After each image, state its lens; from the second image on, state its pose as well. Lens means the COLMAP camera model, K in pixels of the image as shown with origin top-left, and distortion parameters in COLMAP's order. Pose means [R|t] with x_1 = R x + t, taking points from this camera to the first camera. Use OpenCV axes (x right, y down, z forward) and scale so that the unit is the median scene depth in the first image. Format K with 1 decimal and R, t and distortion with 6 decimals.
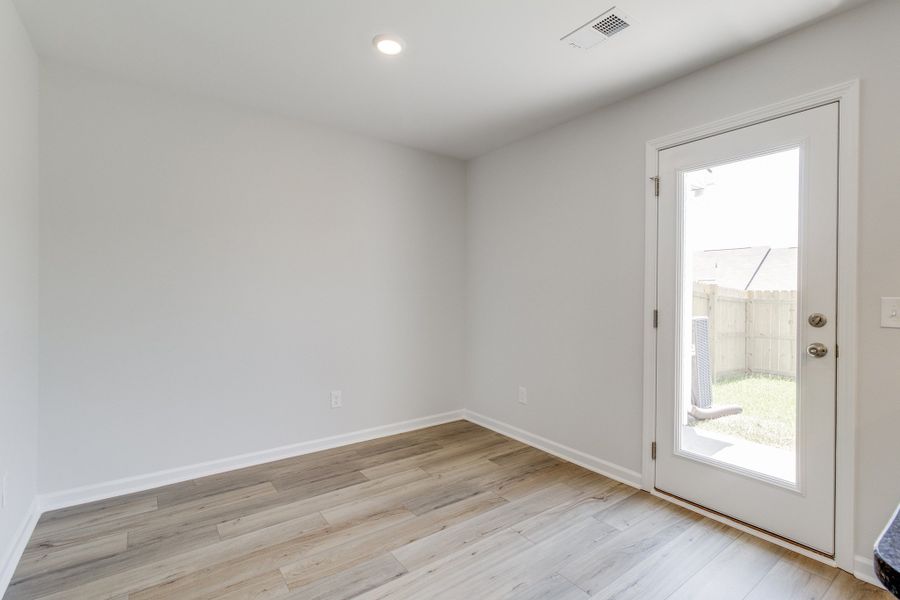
lens RADIAL K [[418.0, 0, 445.1], [0, 418.0, 295.2], [0, 0, 1]] dist [0.000218, 0.001578]
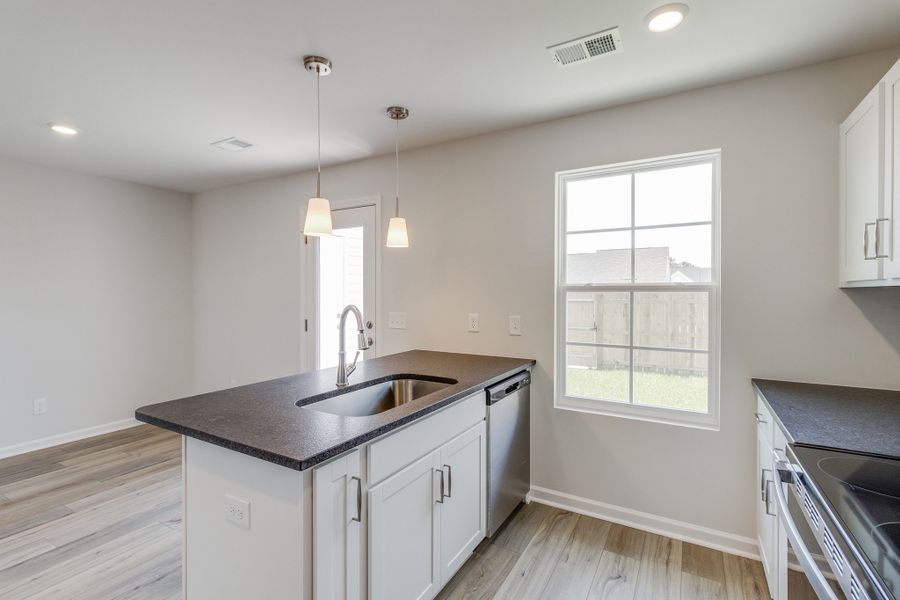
lens RADIAL K [[418.0, 0, 447.9], [0, 418.0, 293.6], [0, 0, 1]] dist [0.000218, 0.001578]
pose [[0.912643, -0.009368, 0.408651, 0.319792], [0.008404, 0.999956, 0.004155, -0.053941], [-0.408672, -0.000358, 0.912681, -0.532749]]
